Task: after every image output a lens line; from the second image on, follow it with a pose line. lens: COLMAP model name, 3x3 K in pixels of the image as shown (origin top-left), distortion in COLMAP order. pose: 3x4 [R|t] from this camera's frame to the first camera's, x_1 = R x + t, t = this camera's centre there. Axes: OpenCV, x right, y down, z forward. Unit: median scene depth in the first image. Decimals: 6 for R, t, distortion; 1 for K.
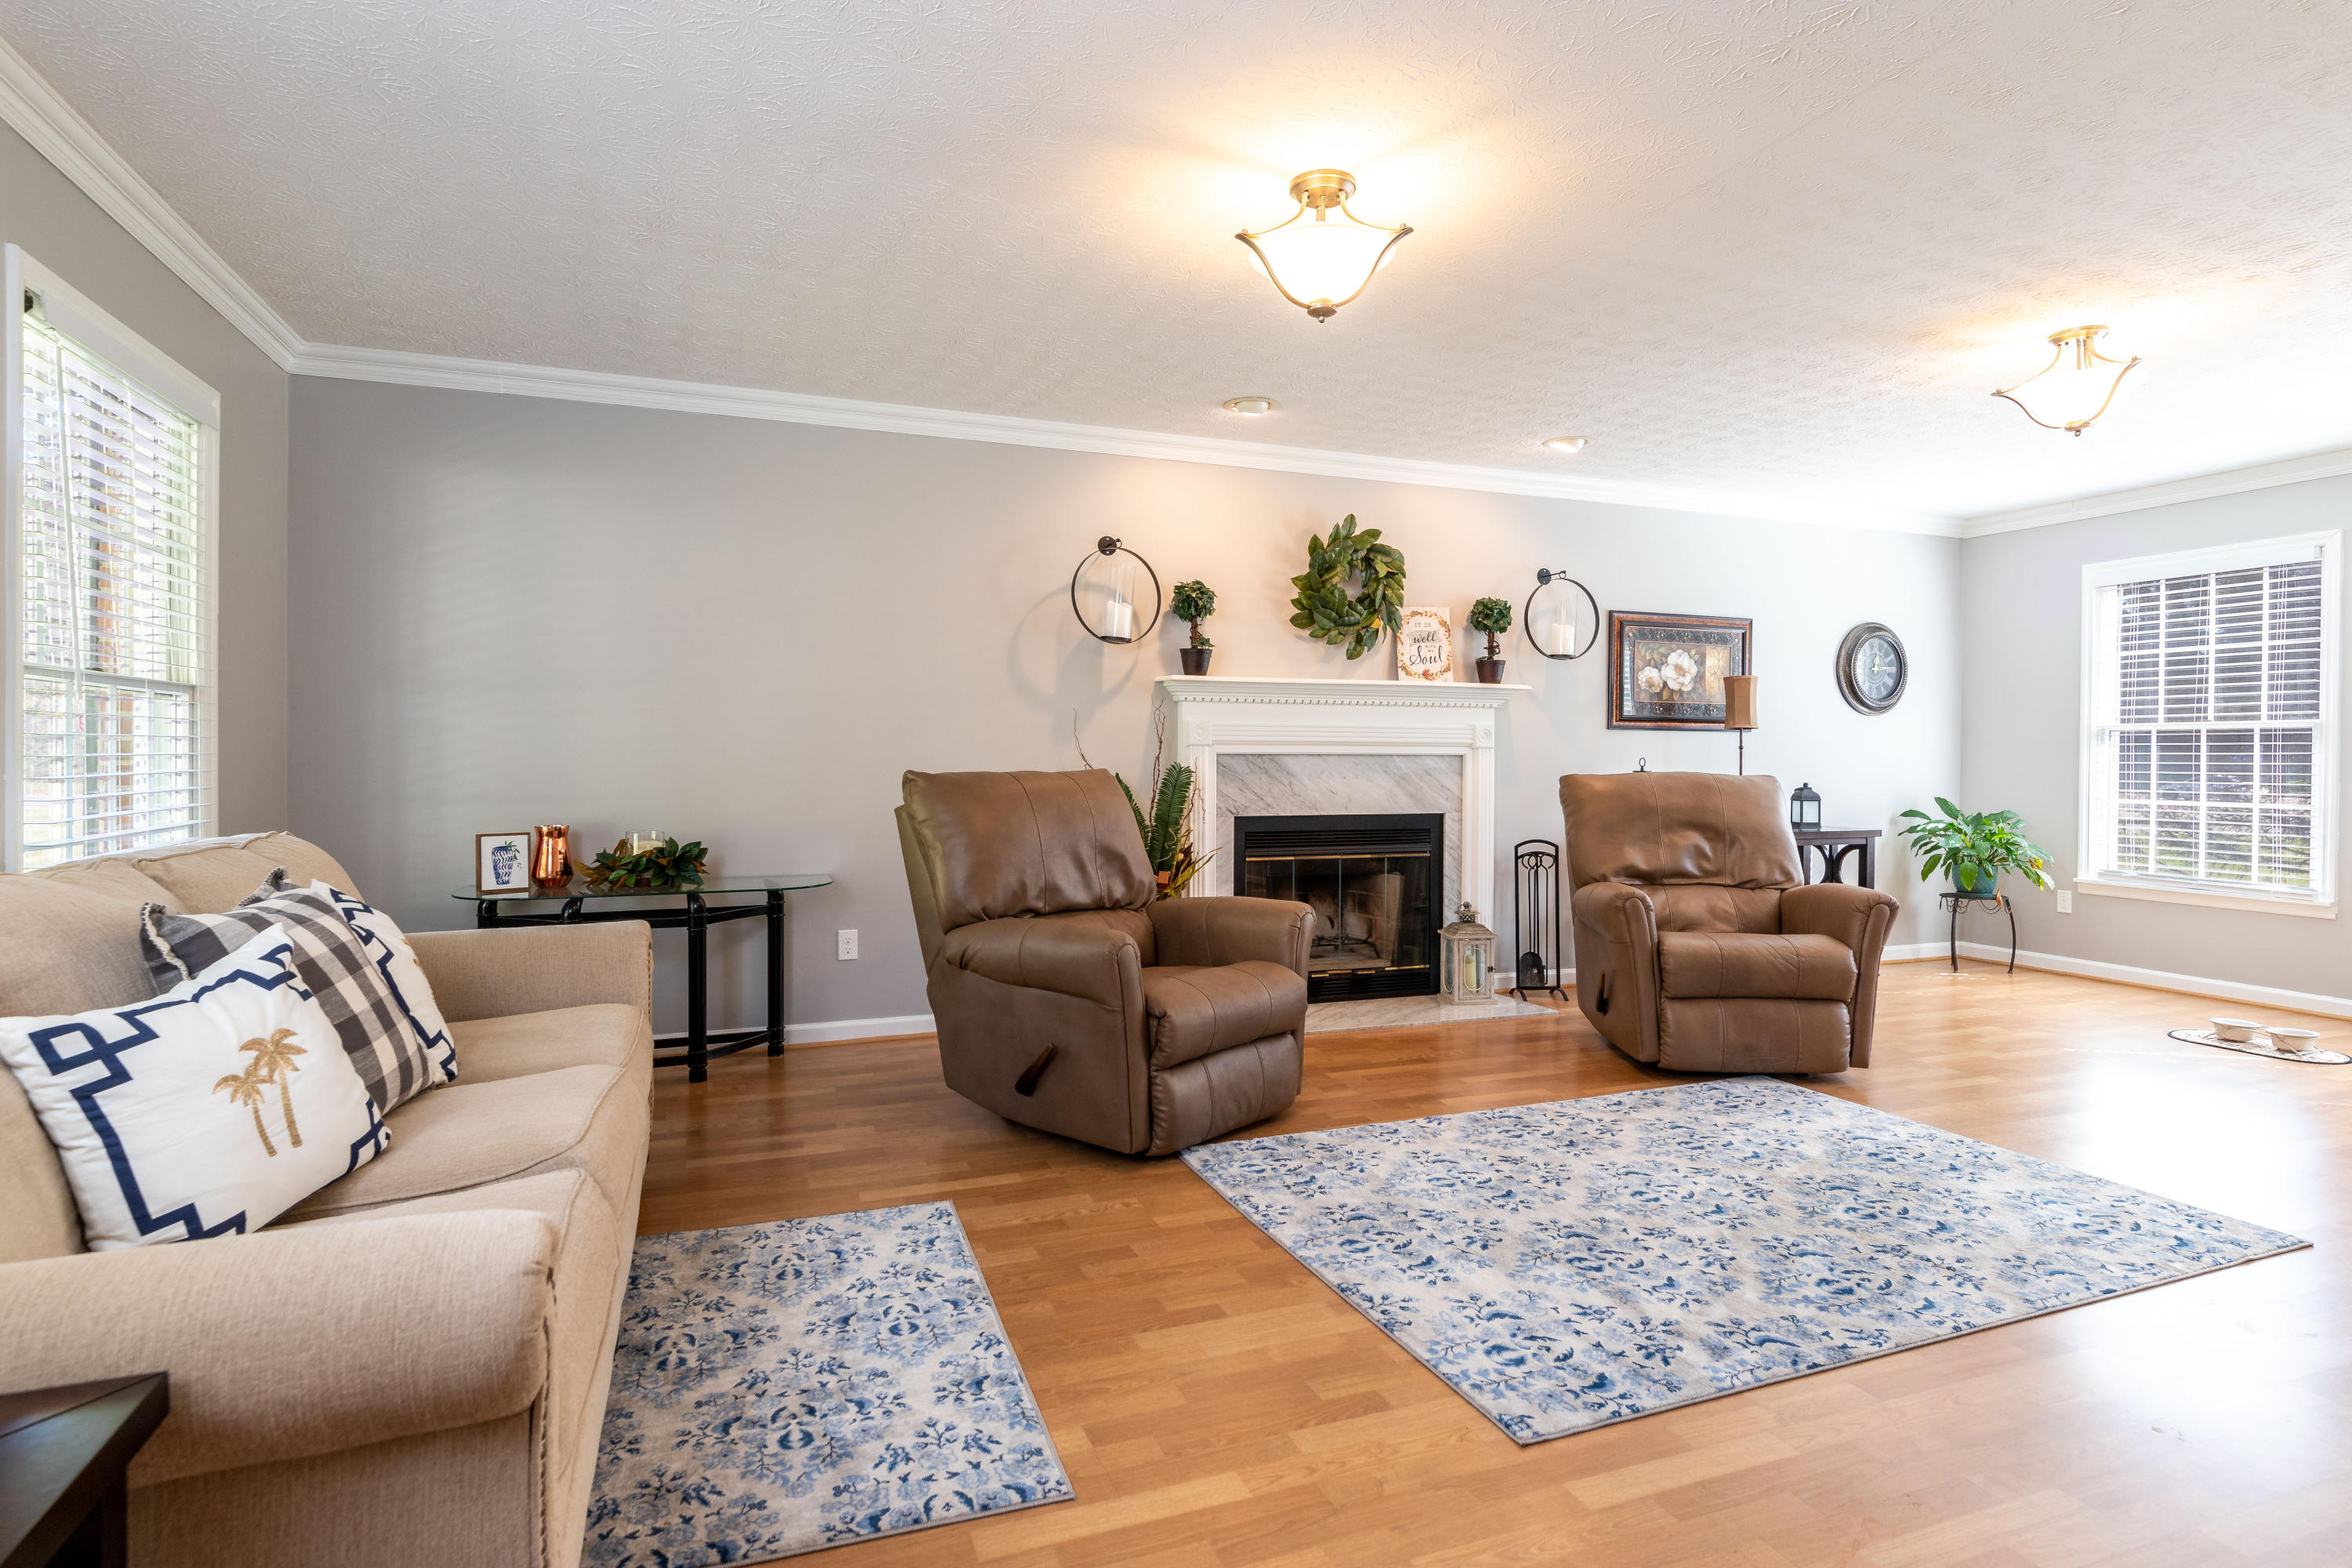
lens RADIAL K [[1181.1, 0, 1182.0], [0, 1181.1, 776.8], [0, 0, 1]] dist [-0.001073, 0.000613]
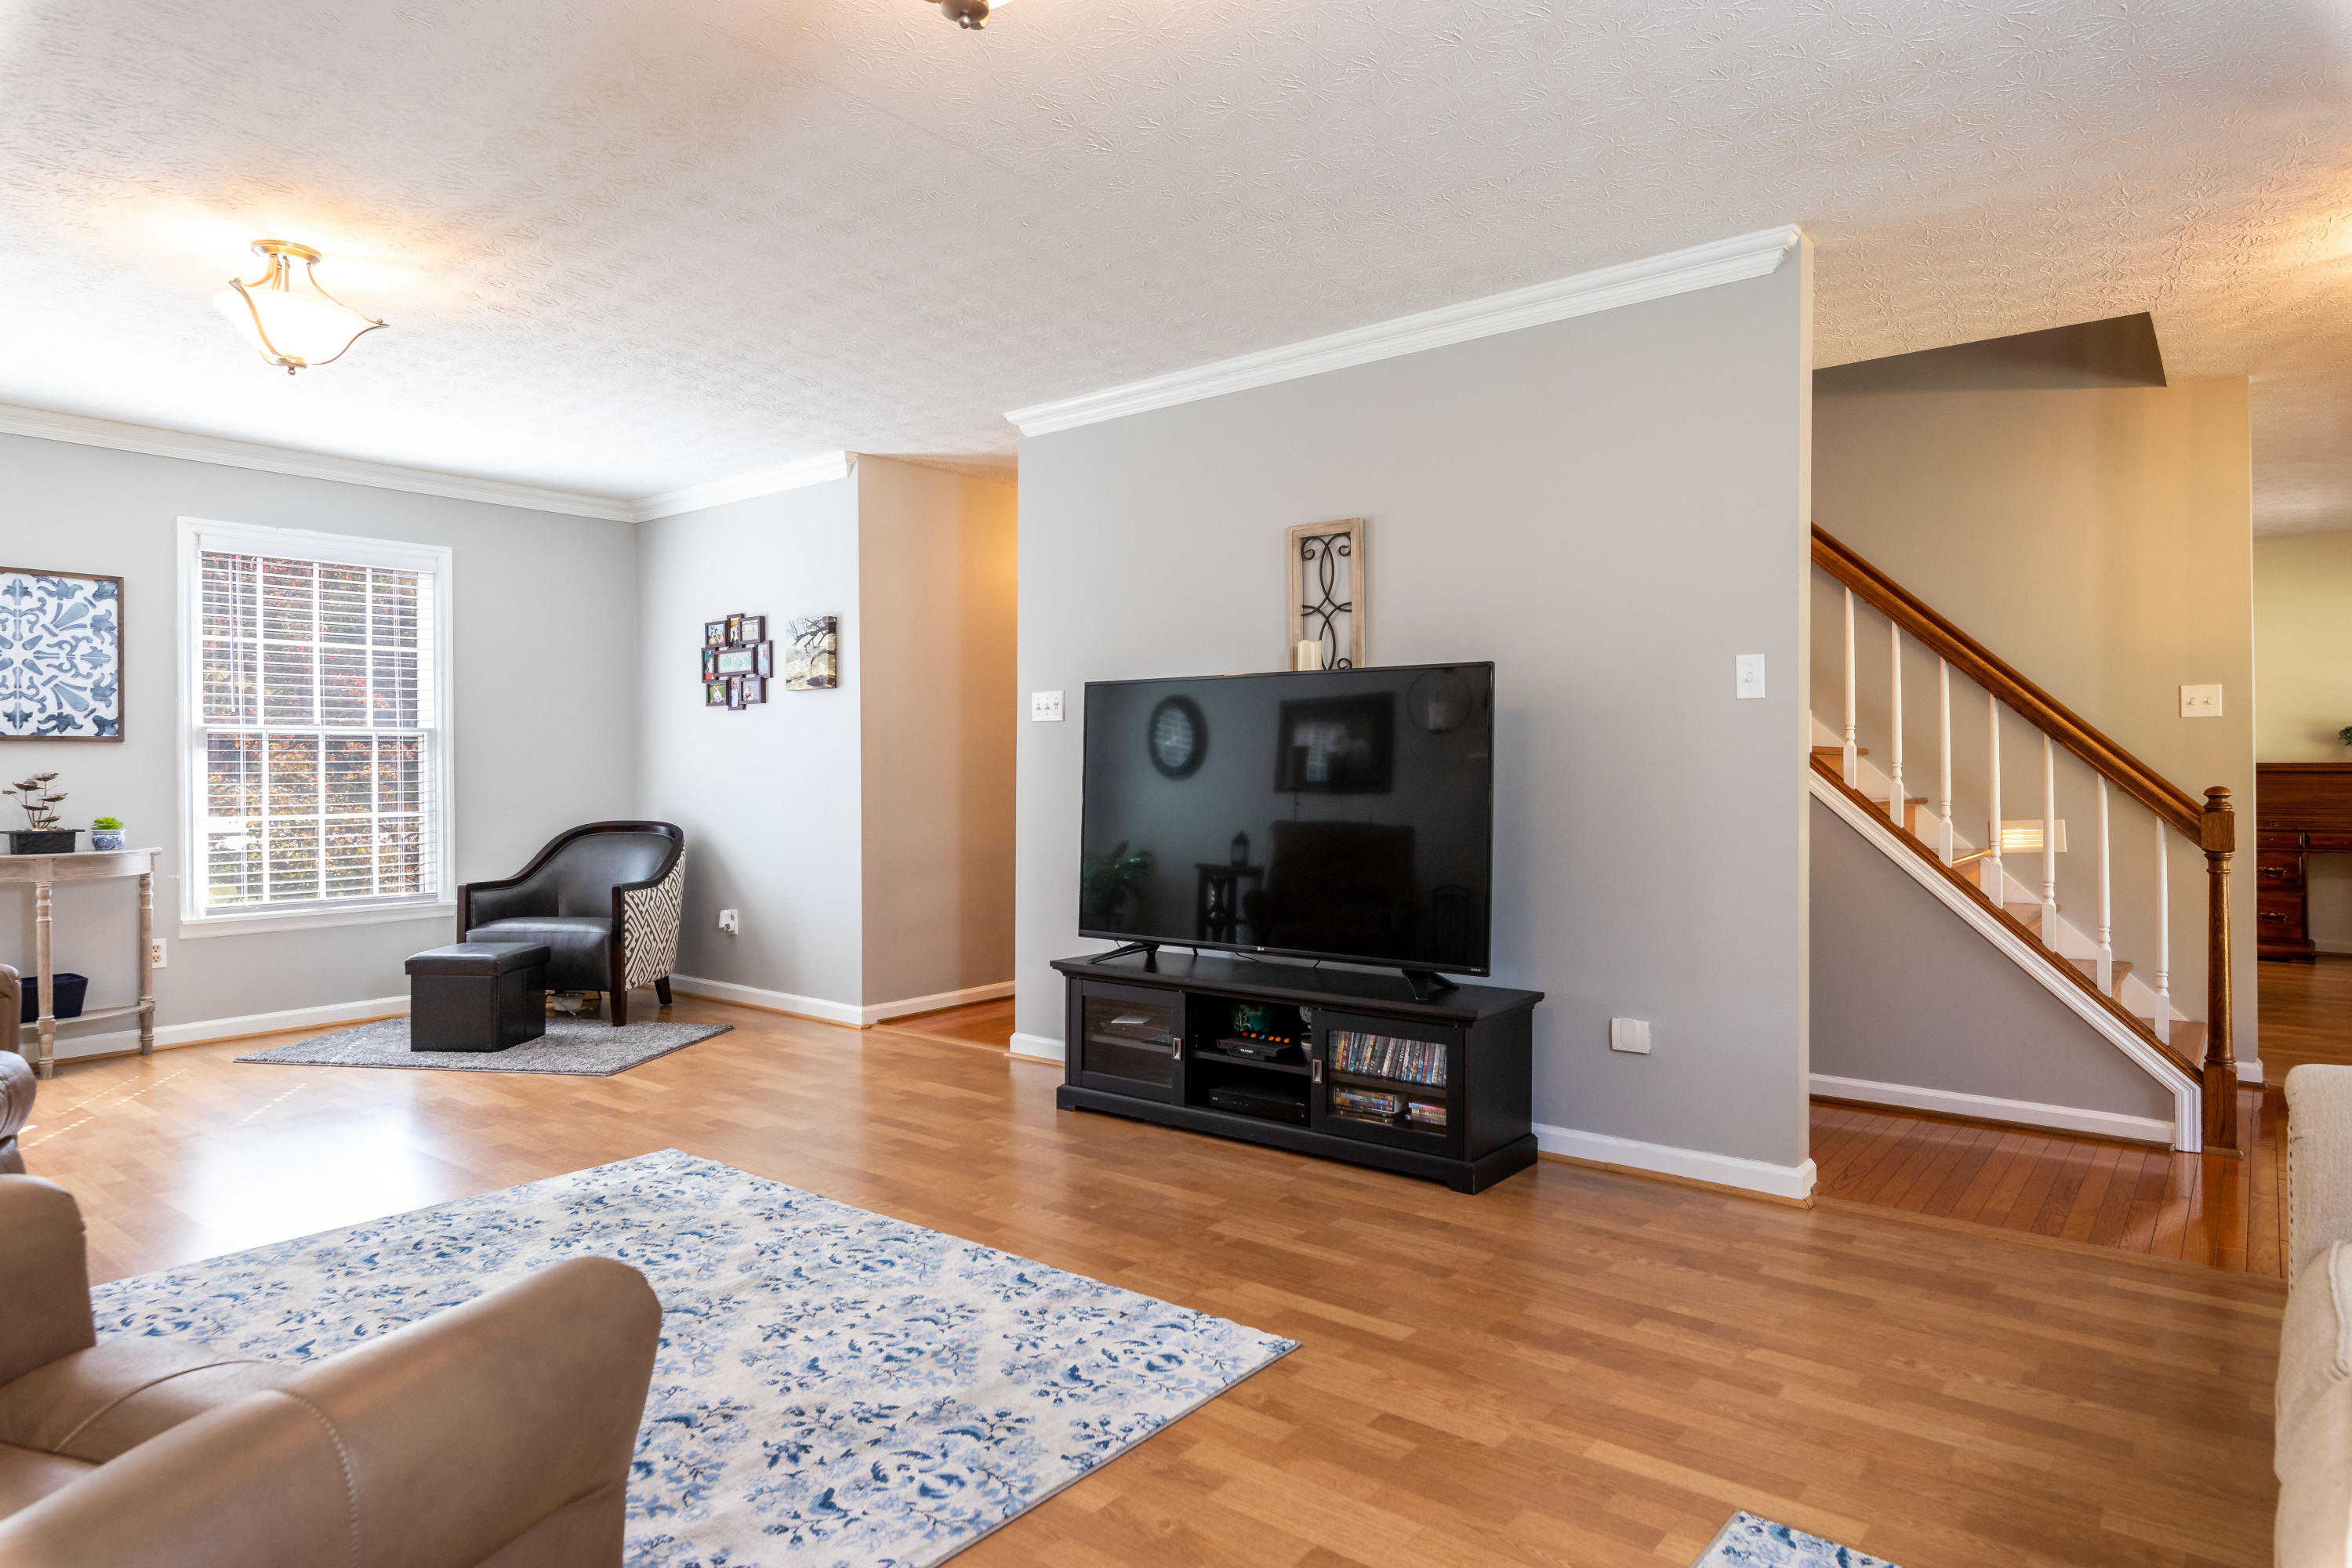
lens RADIAL K [[1389.5, 0, 1186.7], [0, 1389.5, 783.1], [0, 0, 1]] dist [0.056071, 0.000049]
pose [[-0.503905, -0.003841, 0.863750, -0.284079], [0.026795, 0.999439, 0.020077, -0.004617], [-0.863343, 0.033261, -0.503520, 0.654886]]
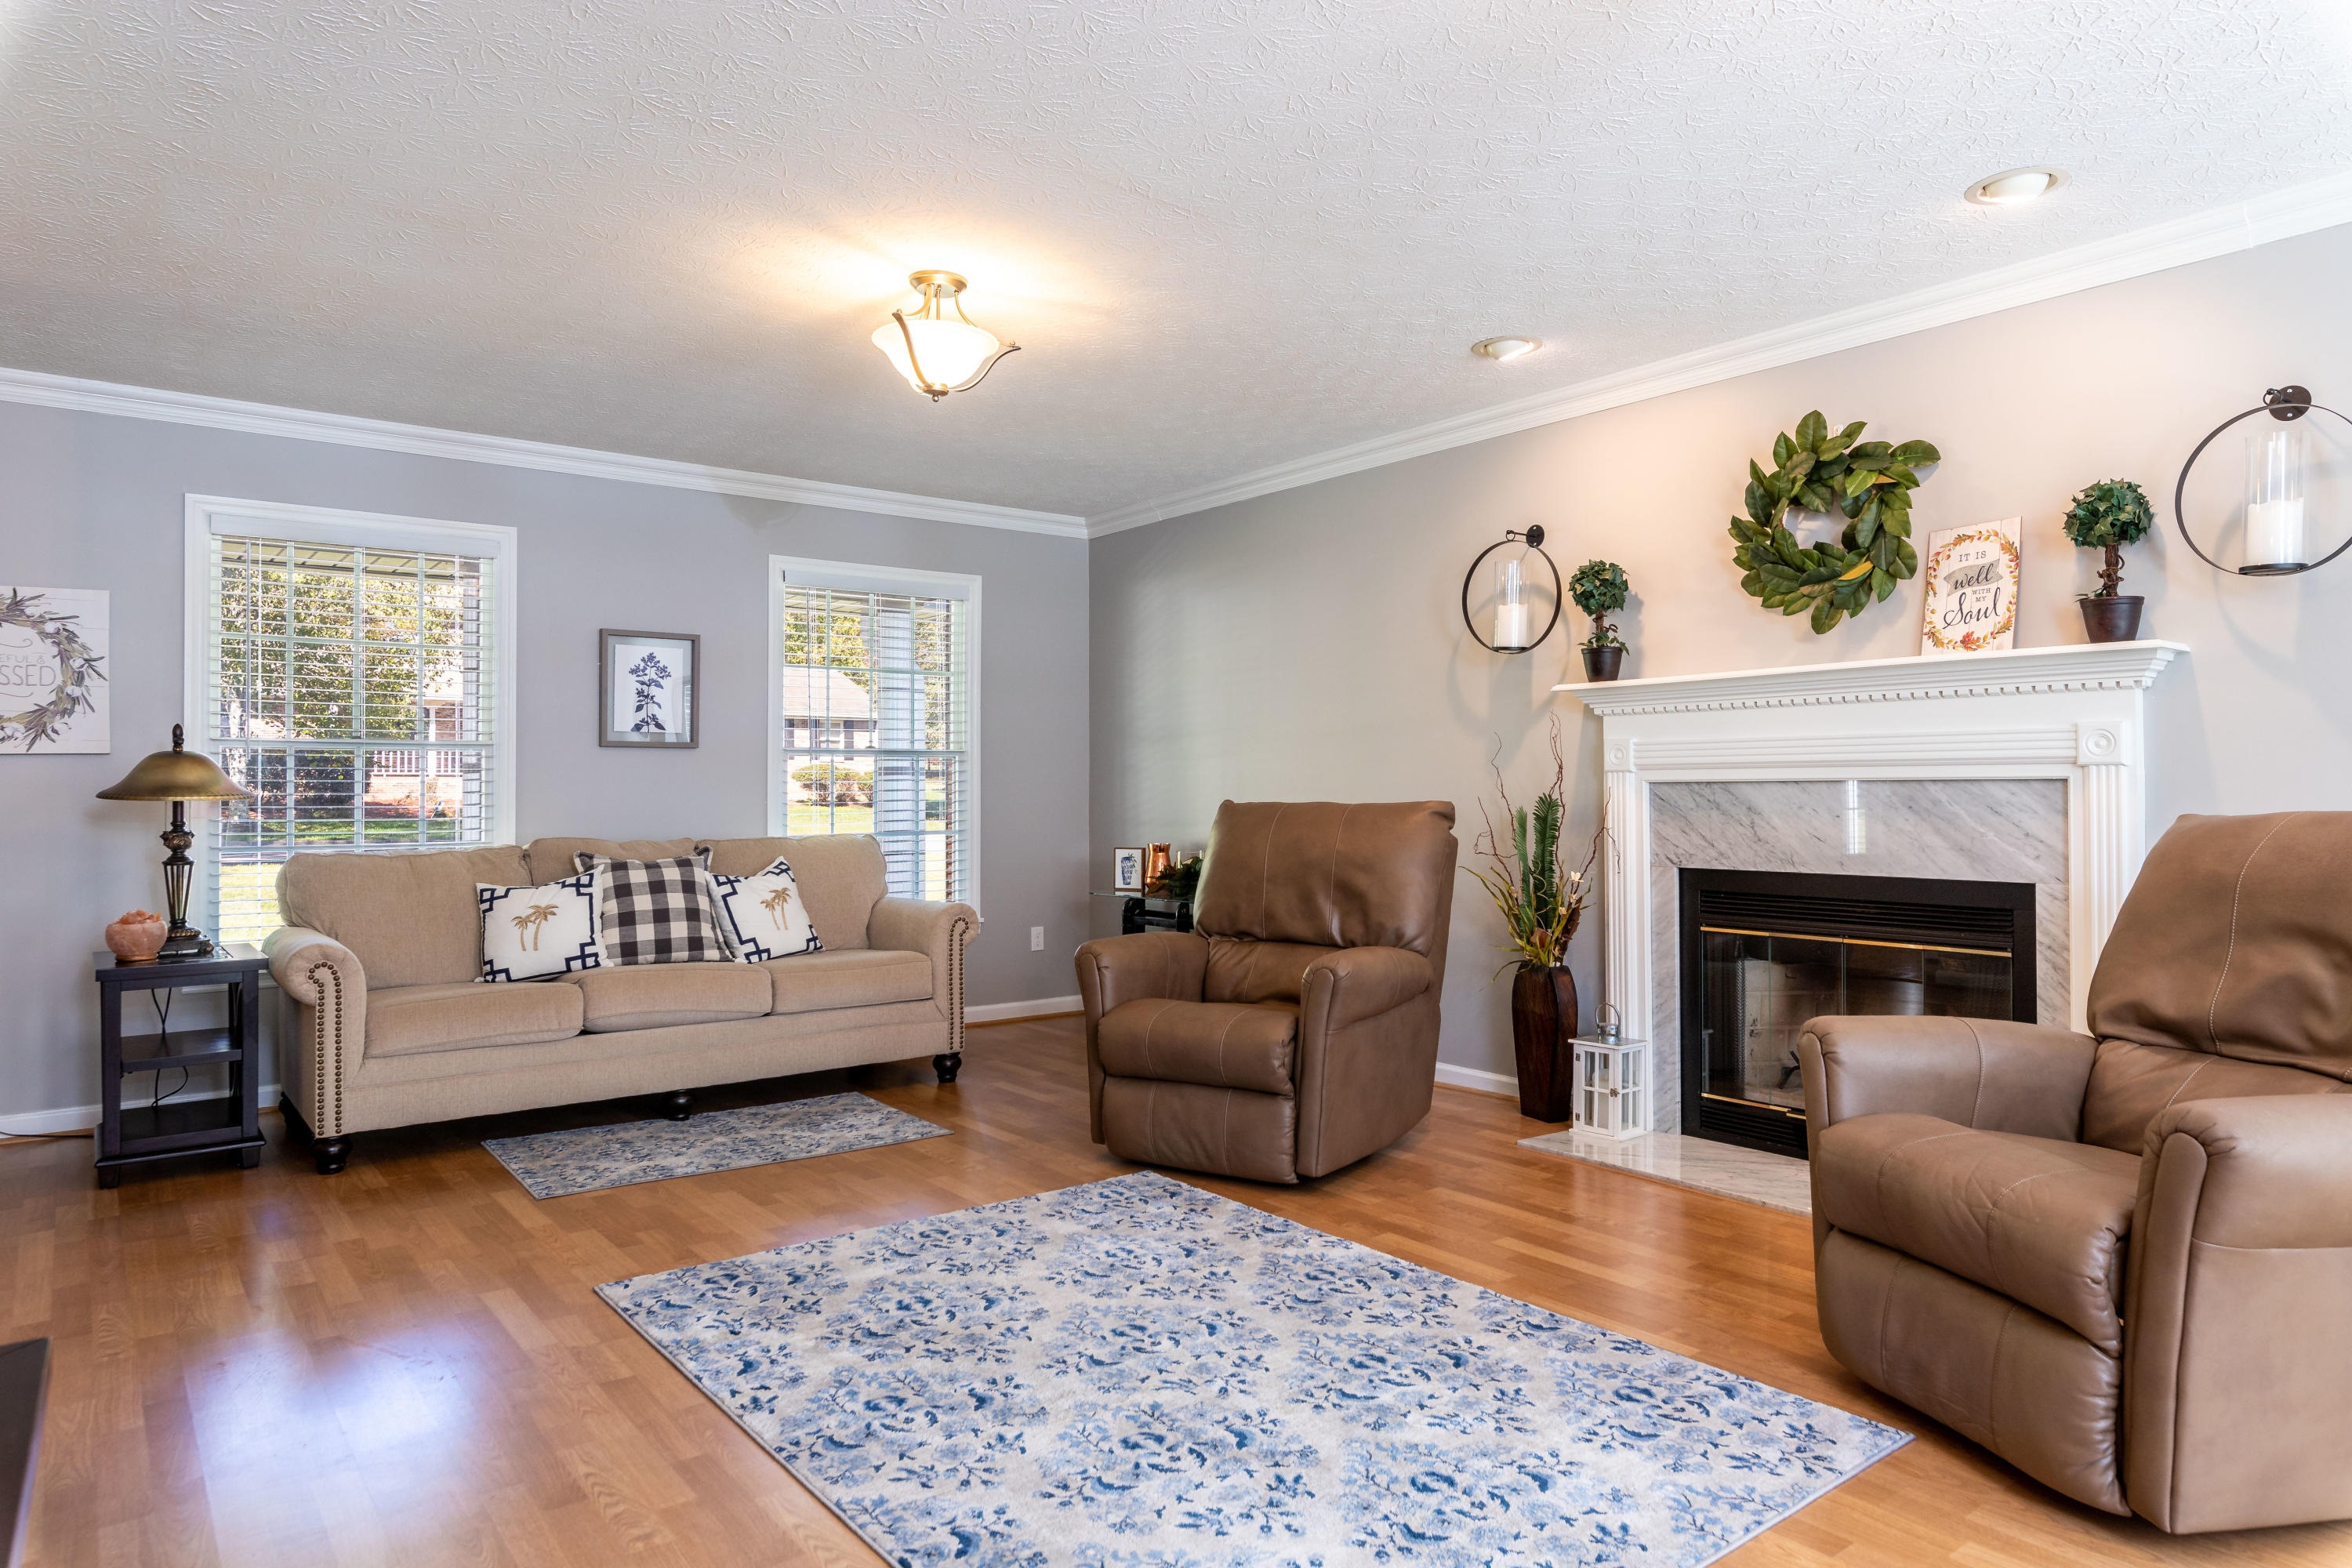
lens RADIAL K [[1423.1, 0, 1204.3], [0, 1423.1, 787.2], [0, 0, 1]] dist [-0.002253, 0.002431]
pose [[0.314387, -0.009576, -0.949247, 0.764009], [-0.014779, 0.999779, -0.014981, 0.001595], [0.949180, 0.018739, 0.314175, 0.428401]]
